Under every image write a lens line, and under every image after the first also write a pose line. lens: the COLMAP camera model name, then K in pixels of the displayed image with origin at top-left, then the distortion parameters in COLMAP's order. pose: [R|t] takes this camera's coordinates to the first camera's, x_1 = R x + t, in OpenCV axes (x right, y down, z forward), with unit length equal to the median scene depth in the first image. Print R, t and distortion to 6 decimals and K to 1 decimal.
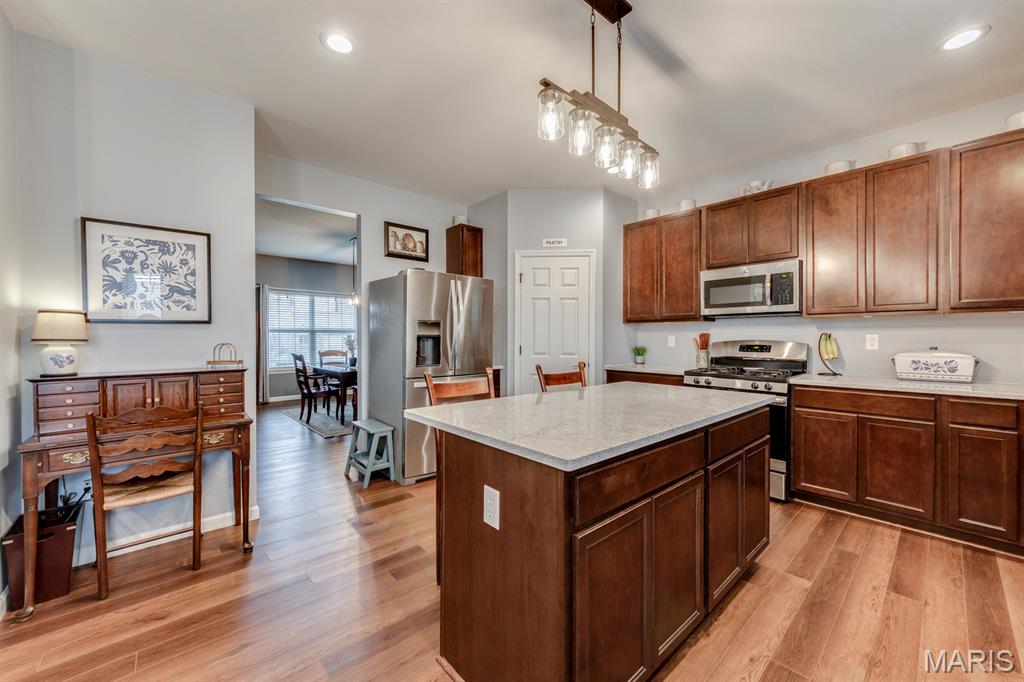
lens RADIAL K [[392.9, 0, 509.9], [0, 392.9, 342.7], [0, 0, 1]] dist [-0.001140, -0.000089]
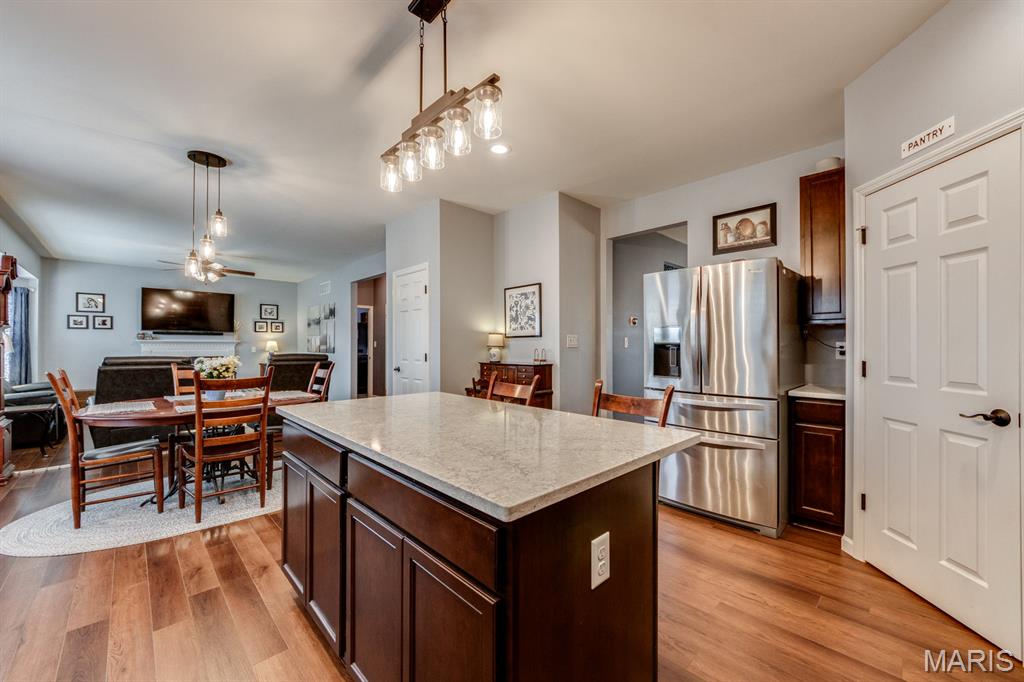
lens RADIAL K [[391.4, 0, 536.6], [0, 391.4, 346.0], [0, 0, 1]] dist [-0.001304, -0.000139]
pose [[0.079433, 0.003815, -0.996833, 0.648996], [-0.013072, 0.999911, 0.002785, -0.010408], [0.996755, 0.012809, 0.079476, 0.627304]]
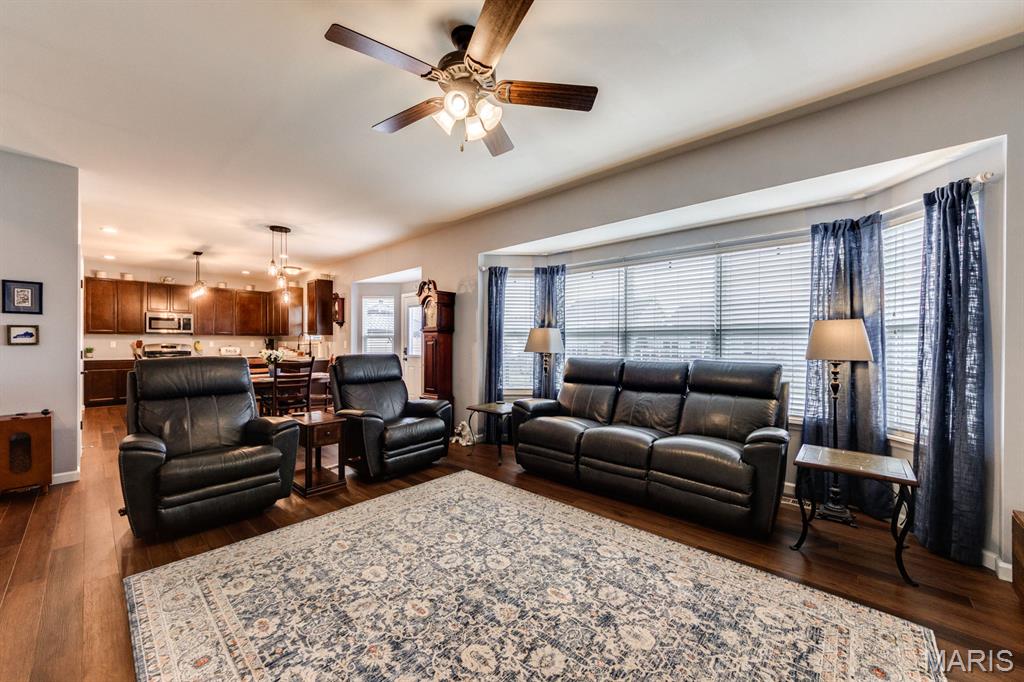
lens RADIAL K [[389.3, 0, 499.5], [0, 389.3, 343.3], [0, 0, 1]] dist [0.001108, 0.000068]
pose [[-0.085044, -0.002011, 0.996375, -1.992473], [0.011339, 0.999931, 0.002986, 0.008668], [-0.996313, 0.011552, -0.085015, -0.837295]]
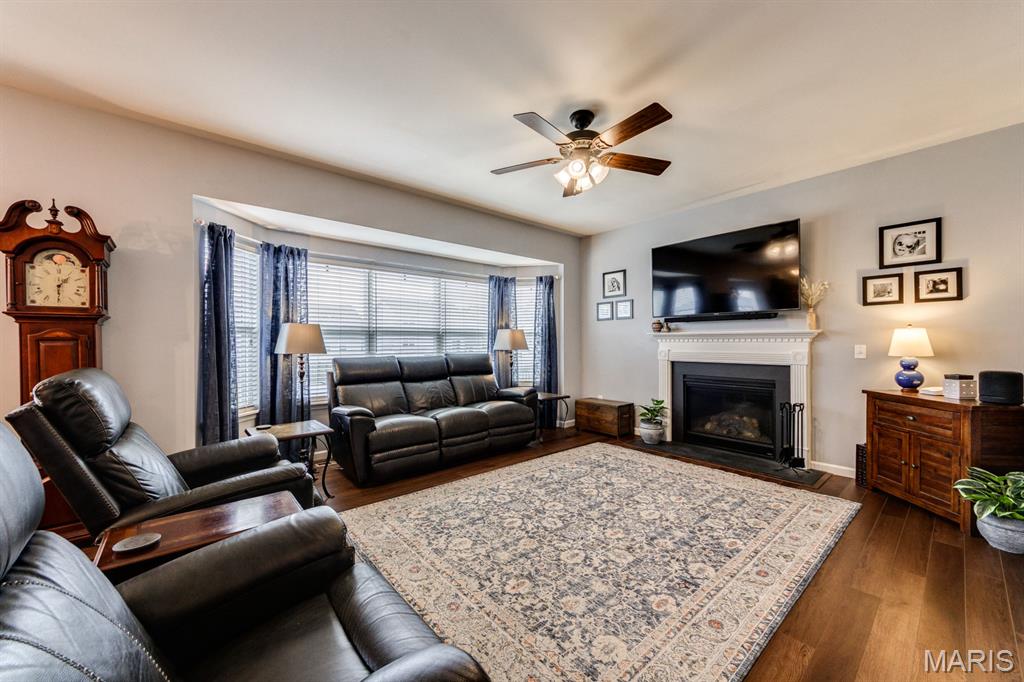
lens RADIAL K [[382.3, 0, 509.2], [0, 382.3, 343.4], [0, 0, 1]] dist [-0.002338, -0.000313]
pose [[-0.999310, 0.006154, 0.036627, -1.287673], [0.006777, 0.999834, 0.016915, 0.002086], [-0.036516, 0.017151, -0.999186, -0.055340]]
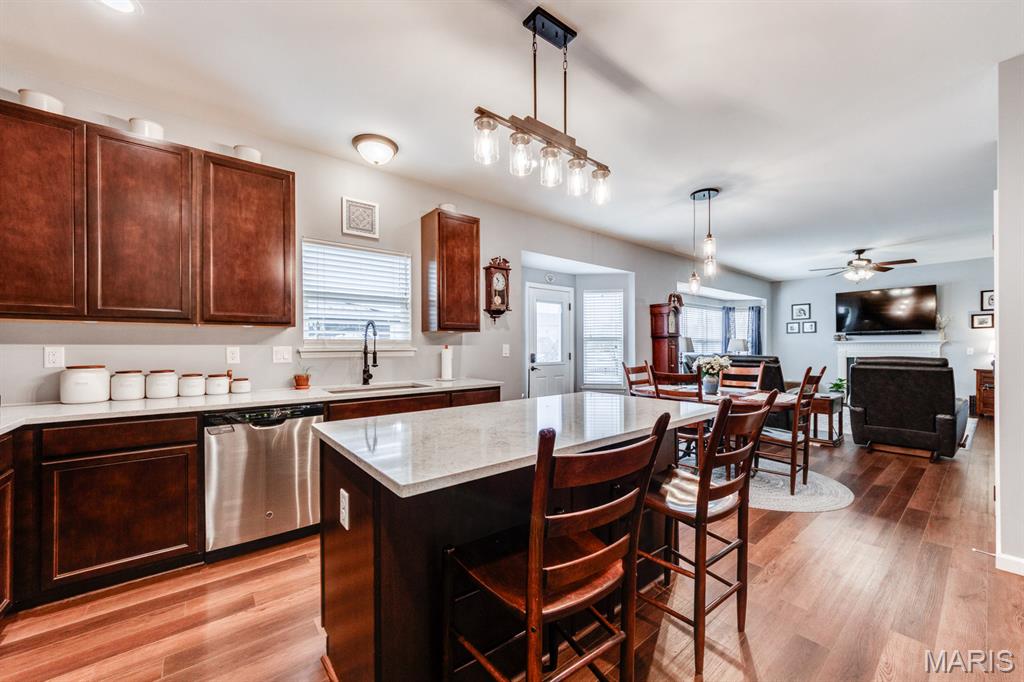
lens RADIAL K [[385.3, 0, 512.1], [0, 385.3, 349.3], [0, 0, 1]] dist [-0.001238, 0.000039]
pose [[-0.998570, 0.004987, 0.053234, 0.153308], [0.005994, 0.999806, 0.018761, -0.015882], [-0.053130, 0.019053, -0.998406, 1.085408]]
